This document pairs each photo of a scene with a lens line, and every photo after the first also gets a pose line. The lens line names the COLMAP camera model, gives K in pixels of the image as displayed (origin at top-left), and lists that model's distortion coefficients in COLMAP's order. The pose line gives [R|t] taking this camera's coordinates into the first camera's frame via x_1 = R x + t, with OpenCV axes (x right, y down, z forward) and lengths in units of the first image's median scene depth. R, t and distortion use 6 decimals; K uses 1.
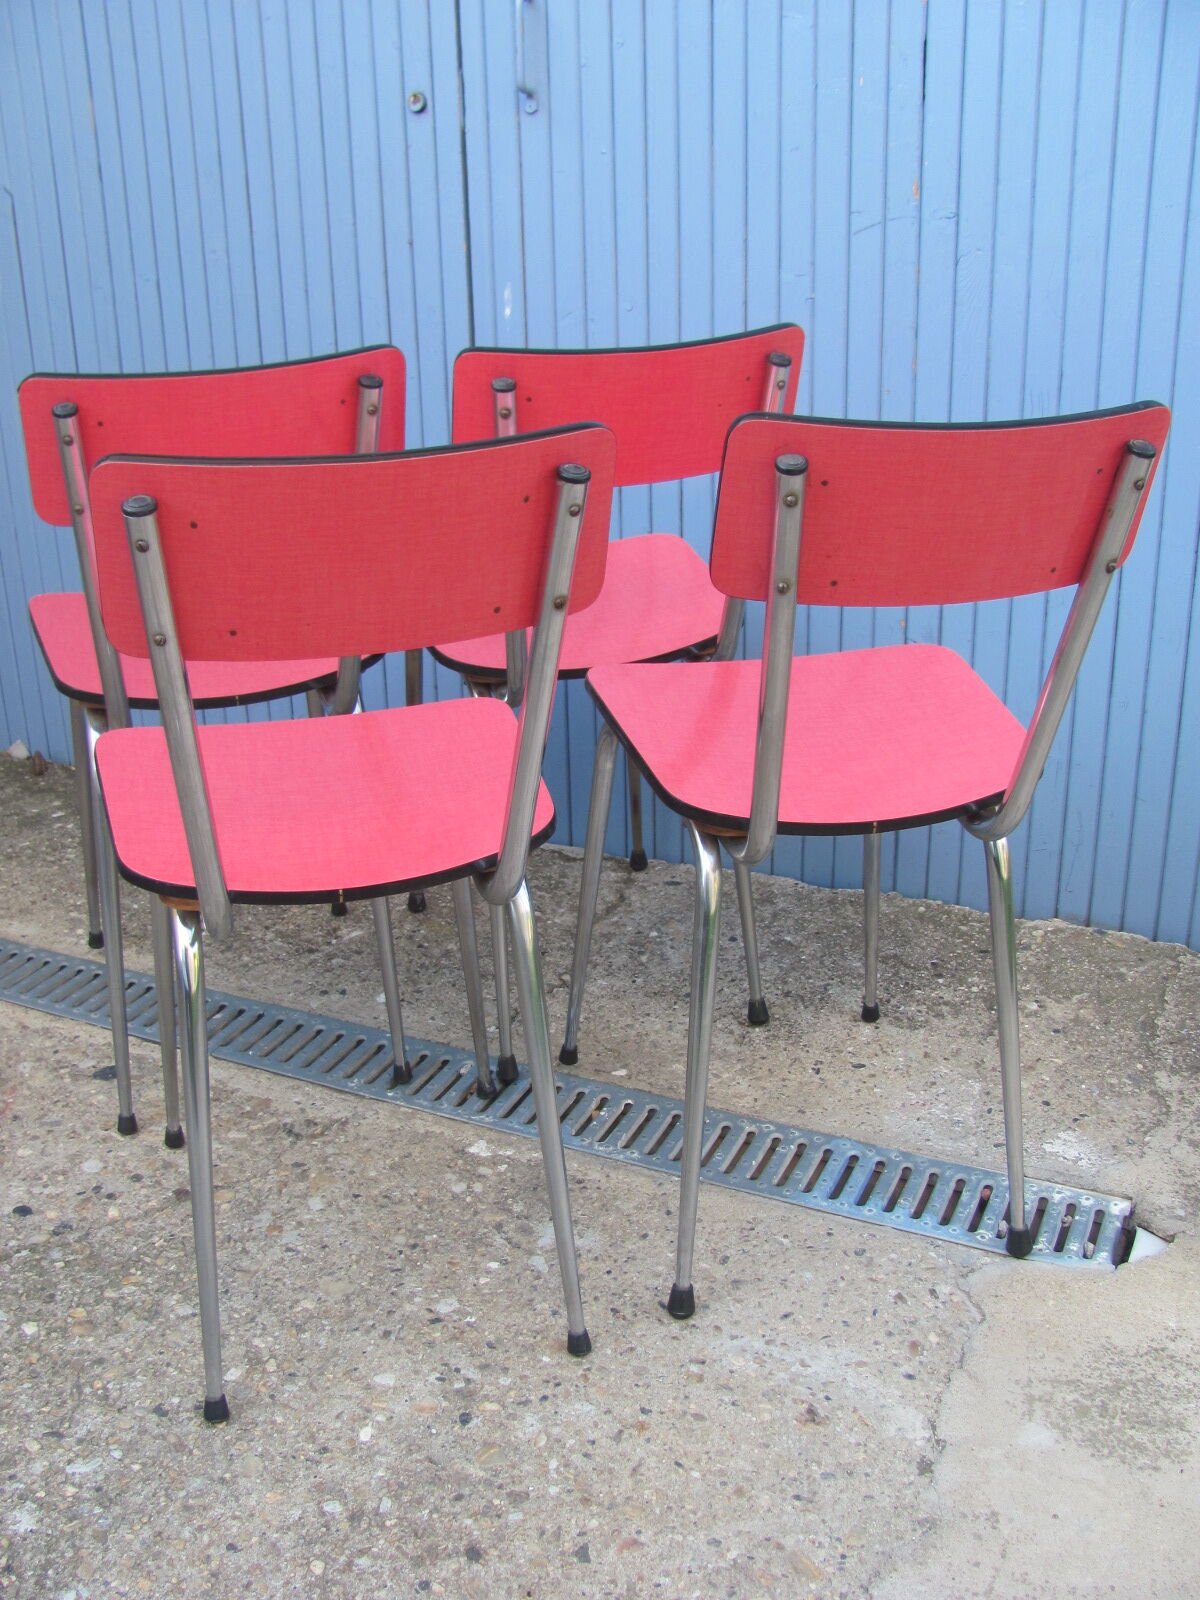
lens RADIAL K [[1645.4, 0, 584.9], [0, 1645.4, 792.9], [0, 0, 1]] dist [-0.070567, 0.000000]
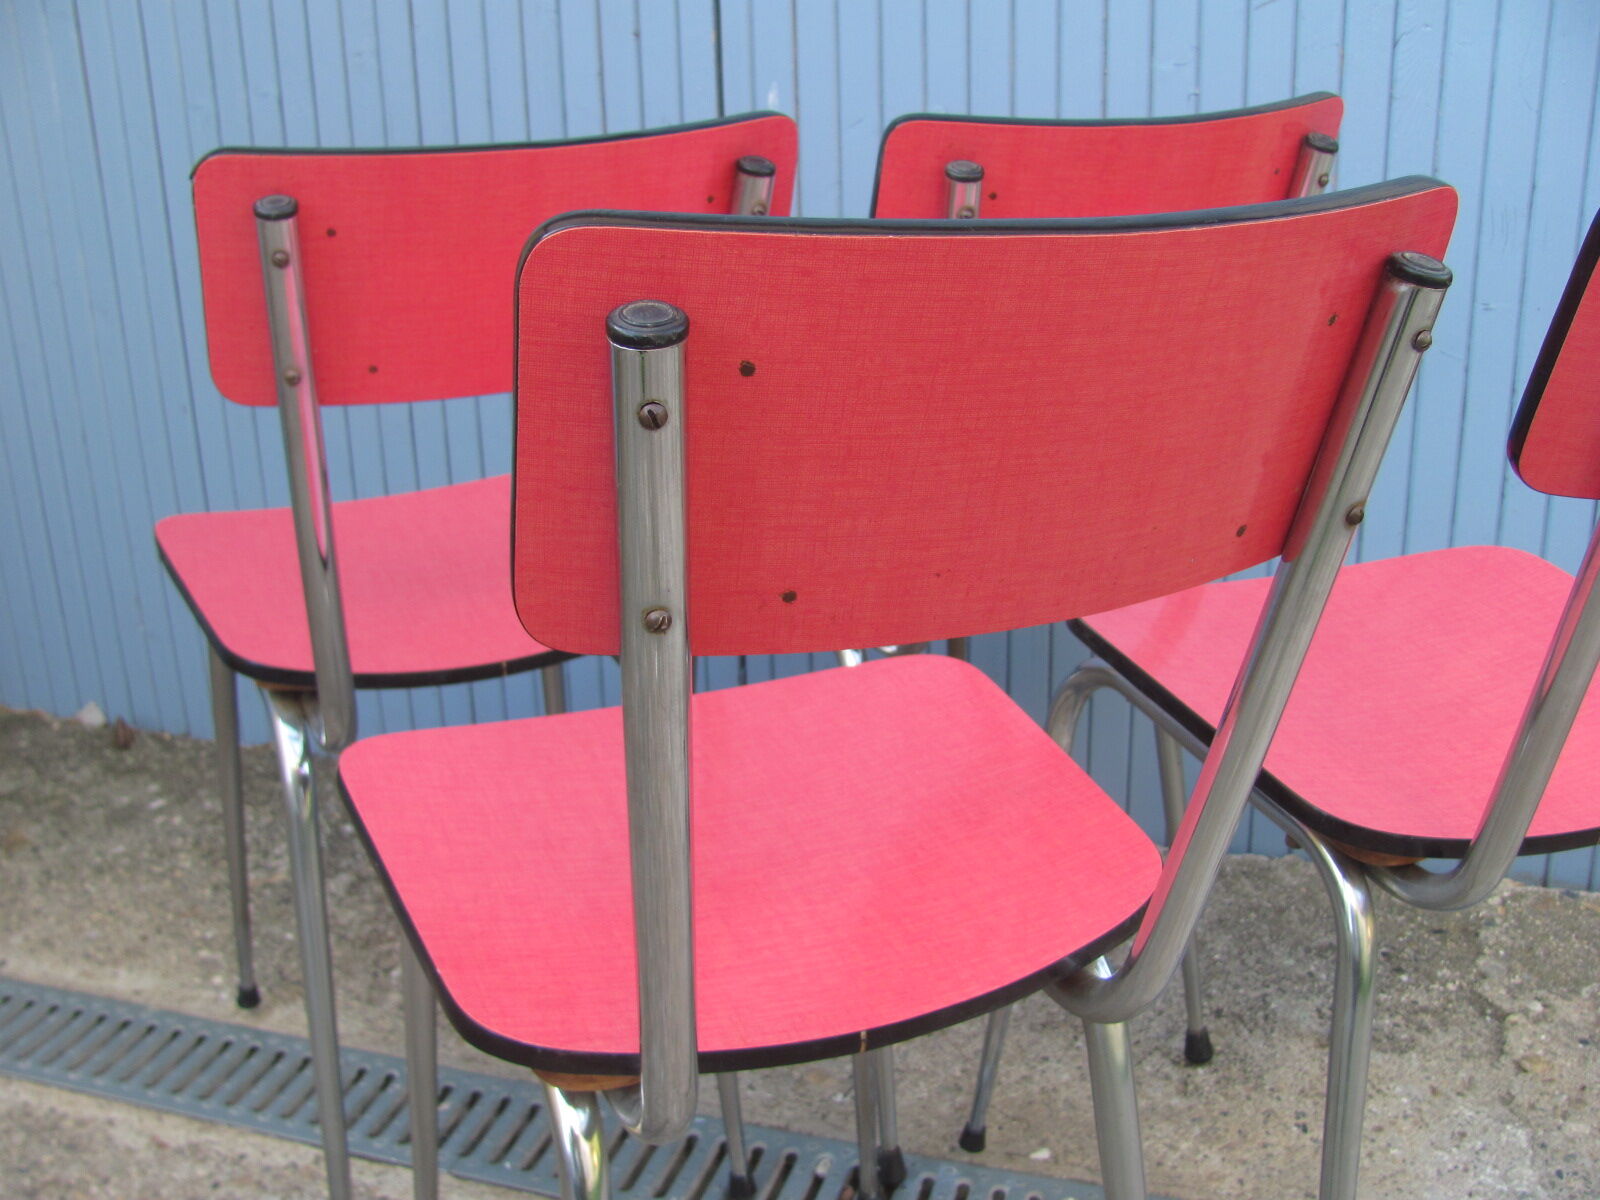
lens RADIAL K [[1645.4, 0, 816.7], [0, 1645.4, 613.4], [0, 0, 1]] dist [-0.070567, 0.000000]
pose [[0.991122, -0.042808, 0.125873, -0.146641], [0.048128, 0.998059, -0.039529, -0.039426], [-0.123937, 0.045236, 0.991258, 0.282685]]
